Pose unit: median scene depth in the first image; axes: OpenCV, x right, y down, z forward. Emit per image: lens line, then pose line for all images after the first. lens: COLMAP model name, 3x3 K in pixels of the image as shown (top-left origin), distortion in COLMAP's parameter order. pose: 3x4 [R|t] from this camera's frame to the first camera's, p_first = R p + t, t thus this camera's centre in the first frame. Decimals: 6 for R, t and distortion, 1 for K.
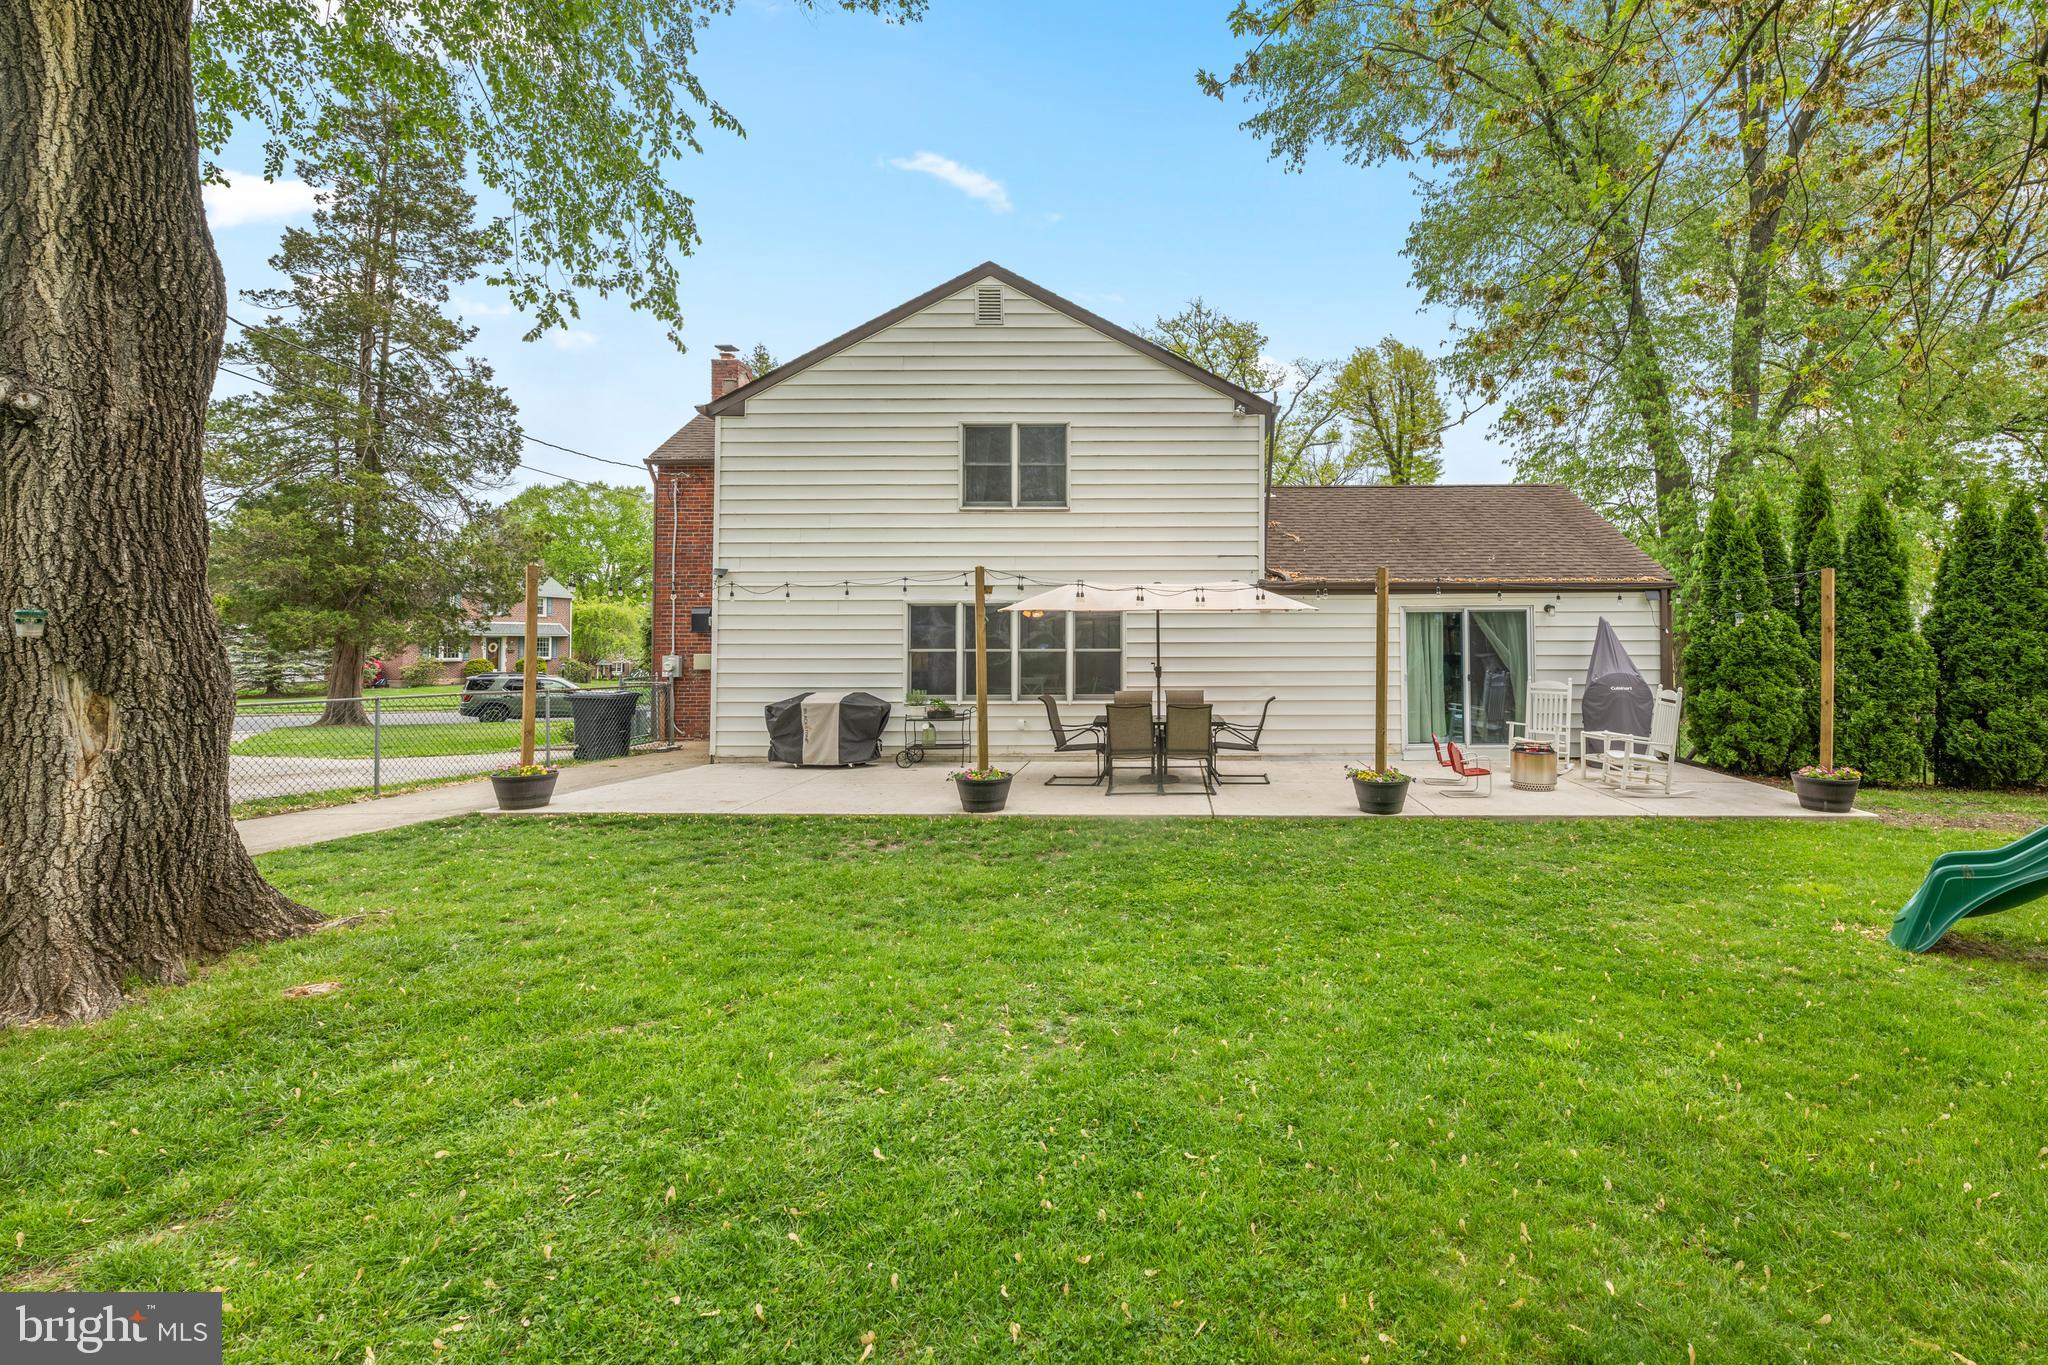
lens RADIAL K [[916.5, 0, 1088.3], [0, 916.5, 642.8], [0, 0, 1]] dist [-0.004394, -0.000168]
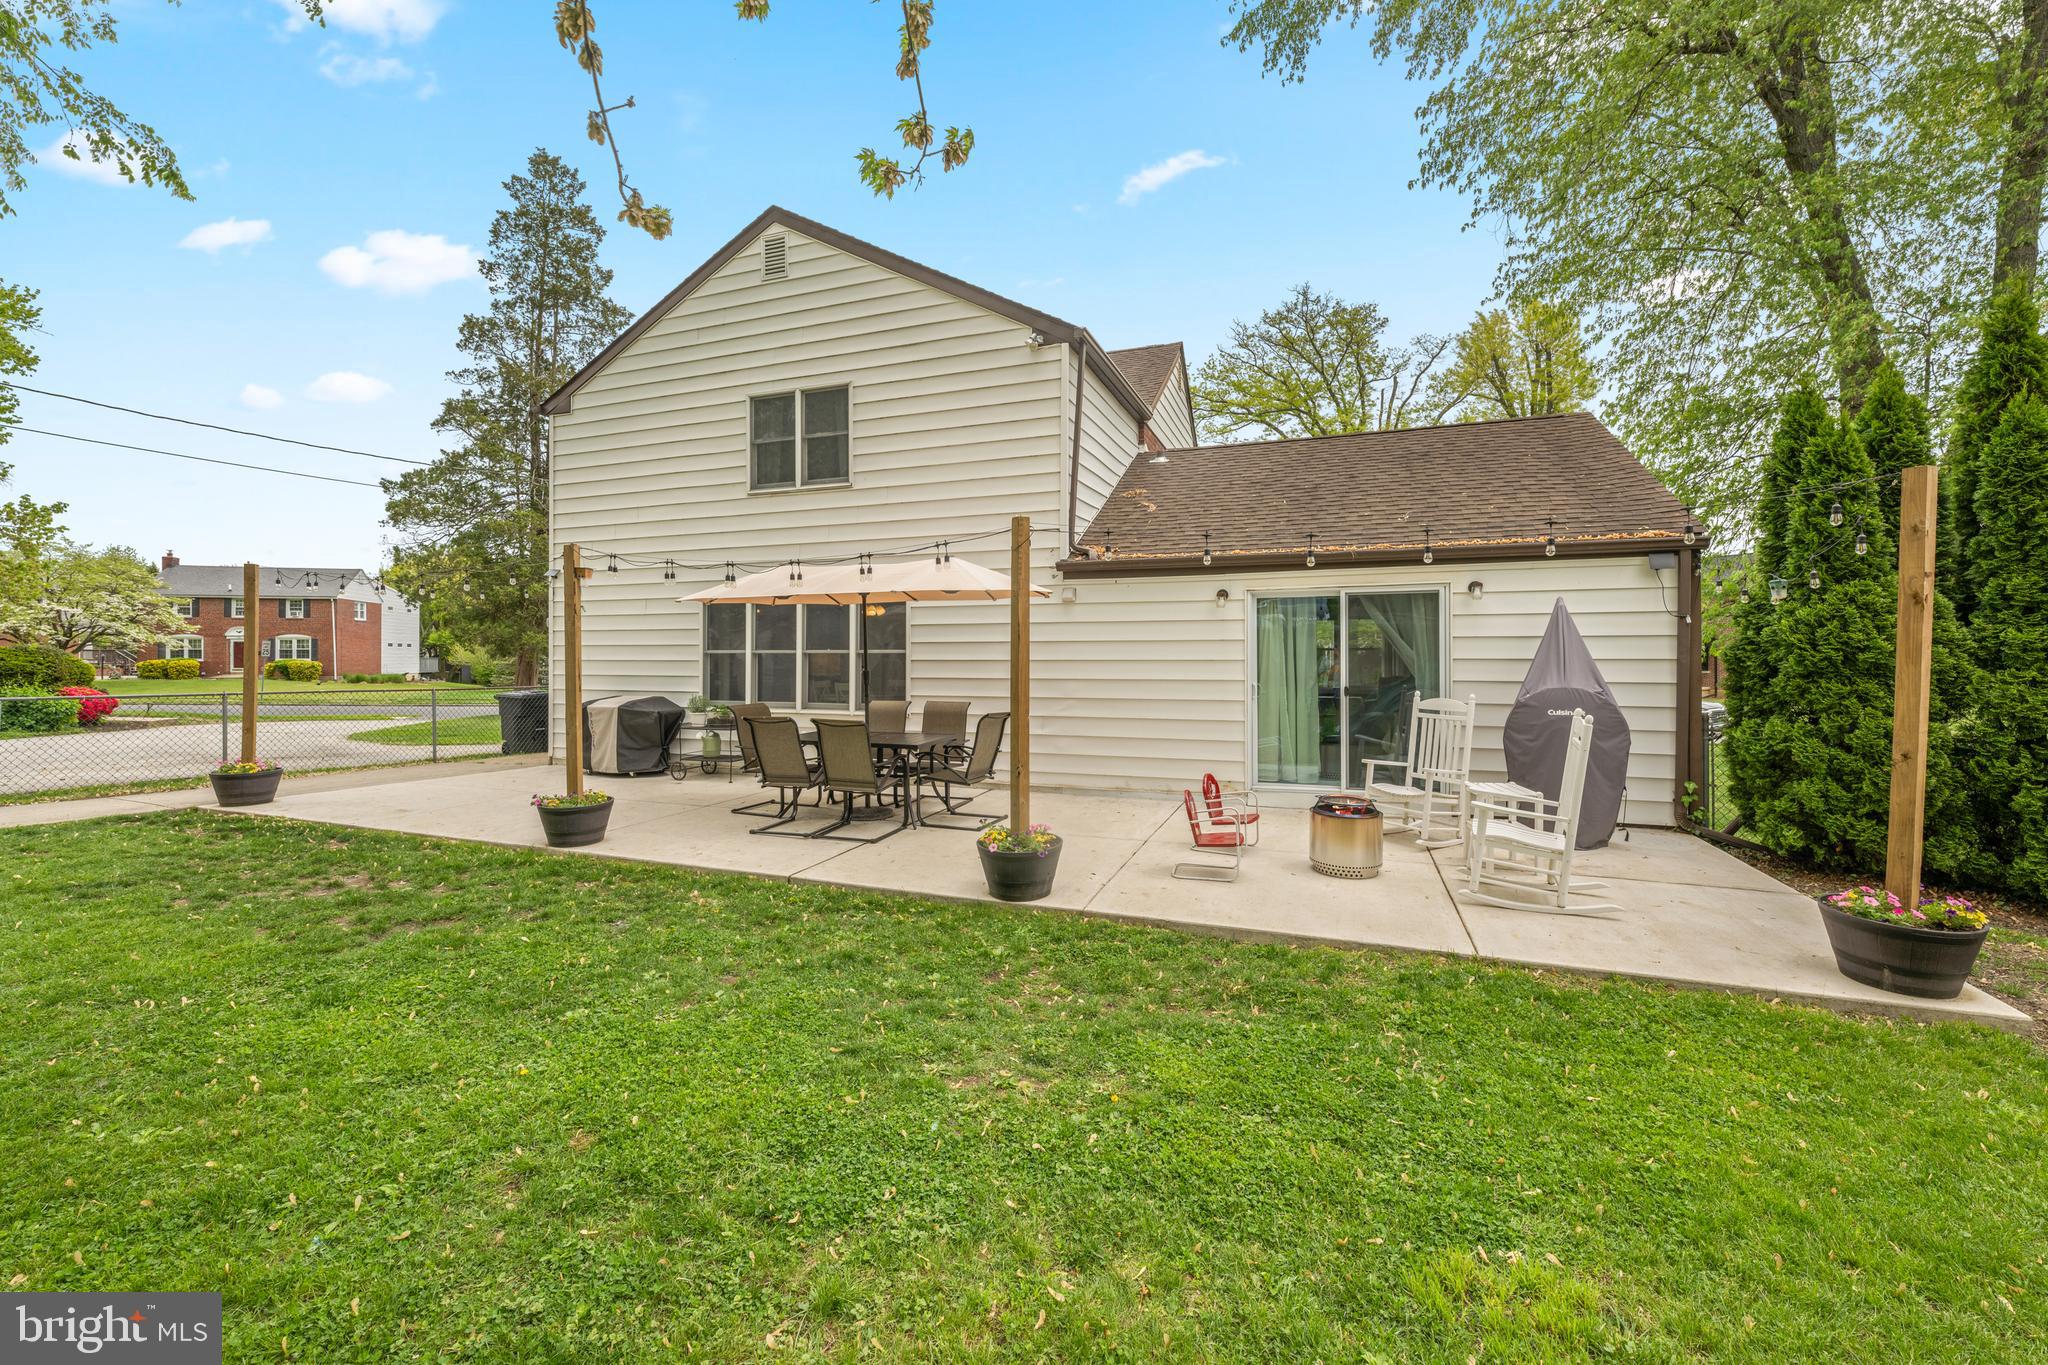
lens RADIAL K [[821.5, 0, 998.8], [0, 821.5, 675.8], [0, 0, 1]] dist [-0.002366, -0.000223]
pose [[0.946625, 0.010060, -0.322181, 0.355592], [-0.001160, 0.999613, 0.027805, 0.009184], [0.322336, -0.025948, 0.946270, 0.322528]]
